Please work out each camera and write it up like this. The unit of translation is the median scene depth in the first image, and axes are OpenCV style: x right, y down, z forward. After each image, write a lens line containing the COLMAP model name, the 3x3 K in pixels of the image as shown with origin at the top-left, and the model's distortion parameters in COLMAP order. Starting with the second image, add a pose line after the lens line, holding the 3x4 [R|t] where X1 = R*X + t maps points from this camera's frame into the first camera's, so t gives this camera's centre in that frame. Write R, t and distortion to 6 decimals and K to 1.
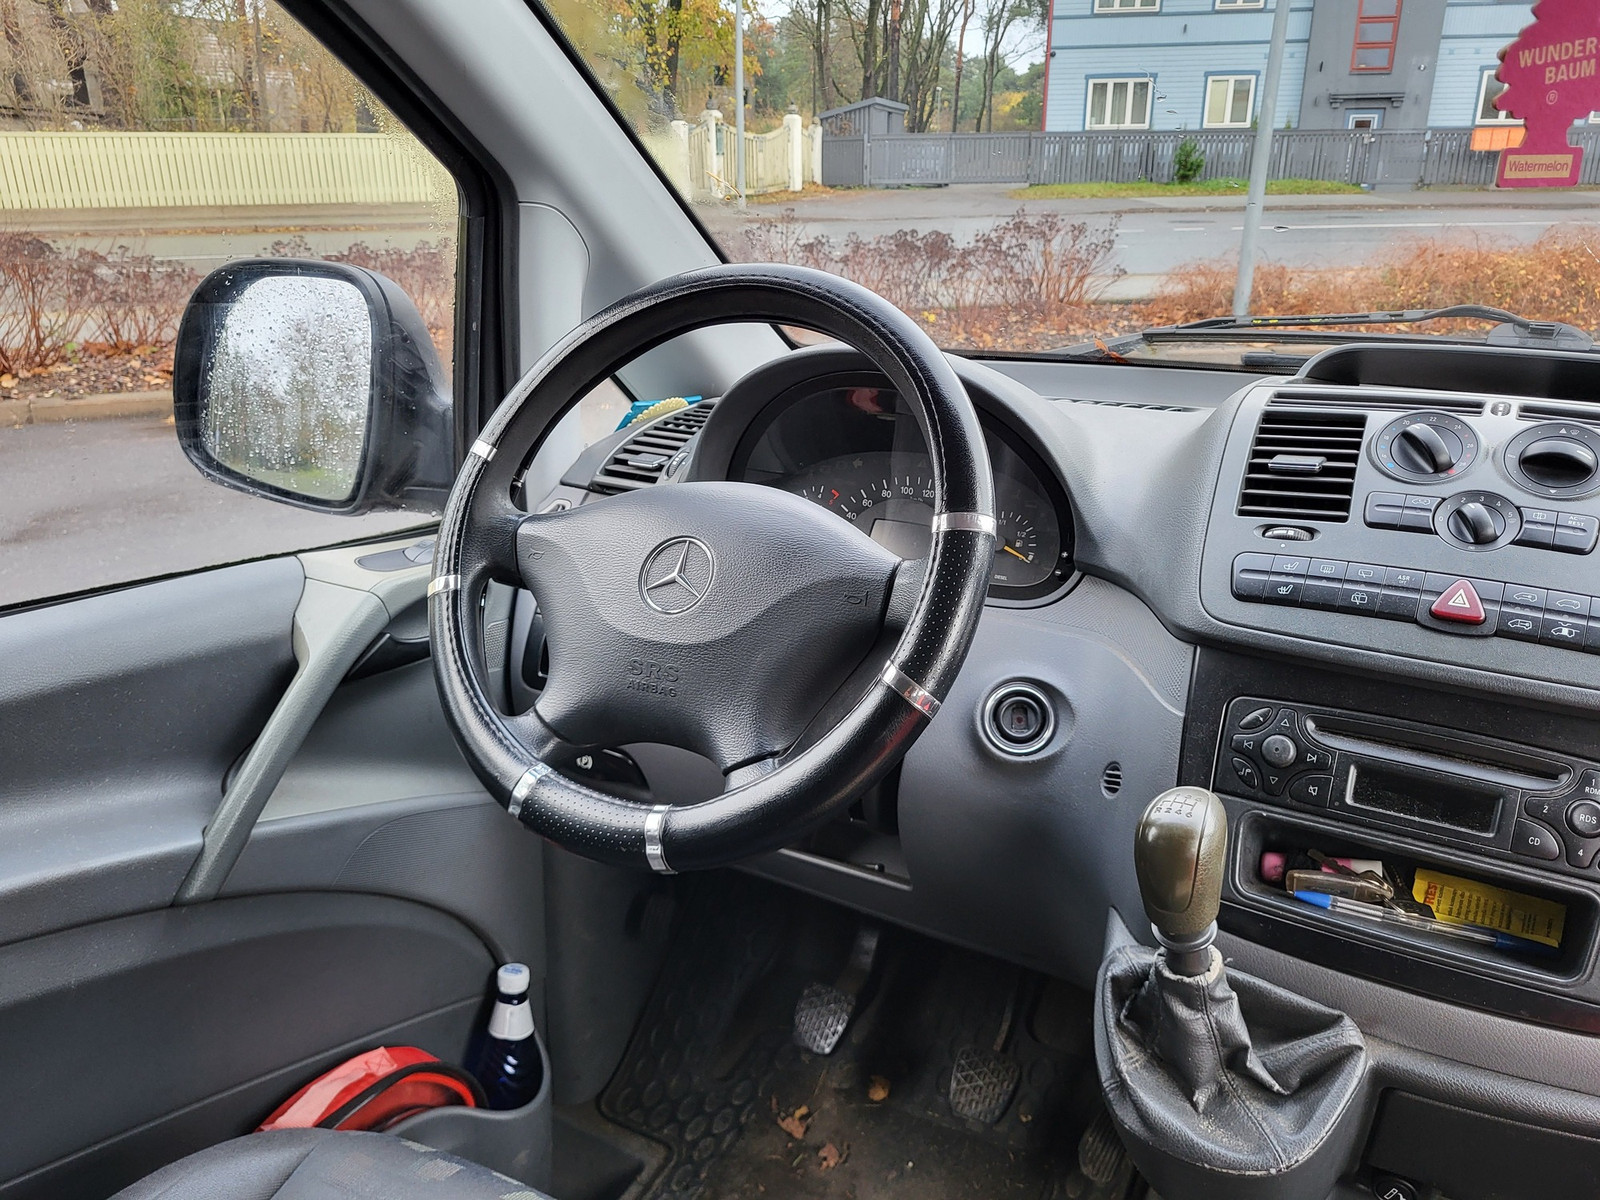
lens RADIAL K [[1194.9, 0, 800.0], [0, 1194.9, 600.0], [0, 0, 1]] dist [0.045177, -0.001544]
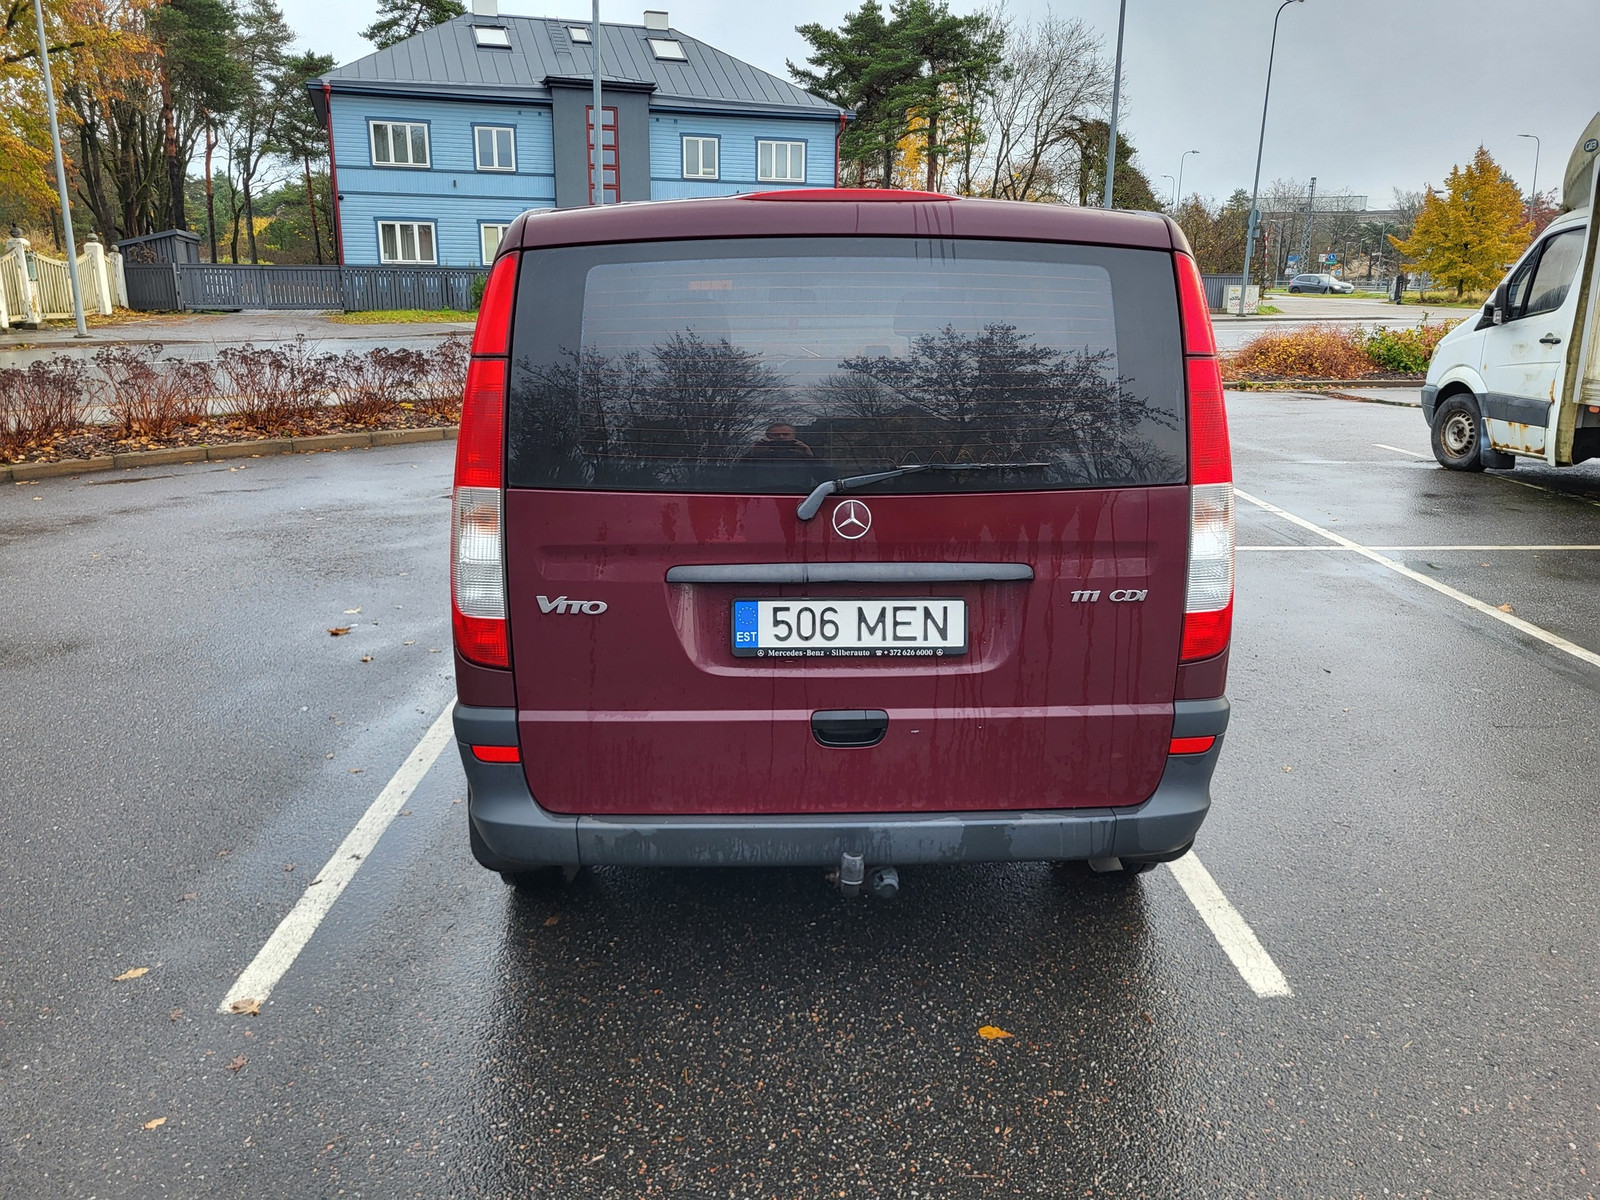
lens RADIAL K [[1258.4, 0, 800.0], [0, 1258.4, 600.0], [0, 0, 1]] dist [0.039684, -0.010250]
pose [[0.816991, -0.136516, 0.560258, -0.150127], [0.199339, 0.978537, -0.052248, 0.049853], [-0.541100, 0.154368, 0.826669, -0.123834]]
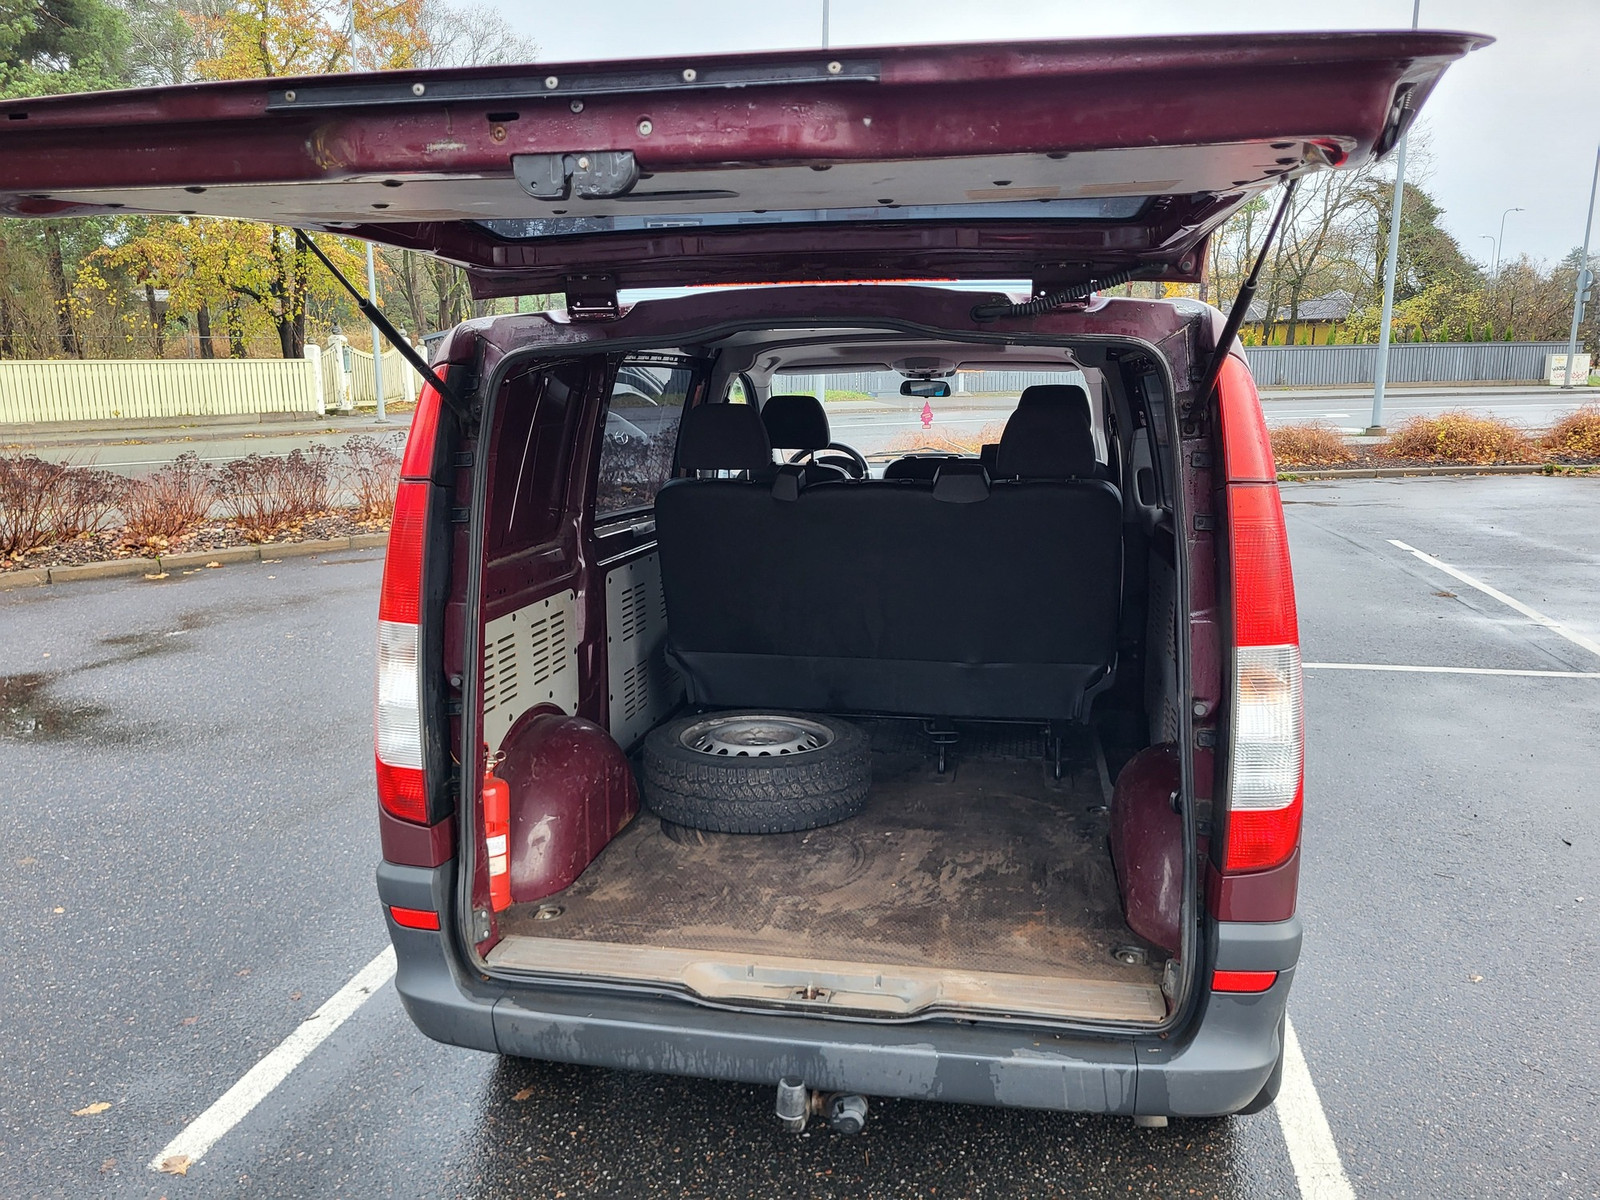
lens RADIAL K [[1247.4, 0, 800.0], [0, 1247.4, 600.0], [0, 0, 1]] dist [0.047216, -0.036673]
pose [[0.926873, -0.080824, 0.366570, -0.104166], [0.142833, 0.979025, -0.145290, 0.044585], [-0.347138, 0.187023, 0.918976, -0.120117]]
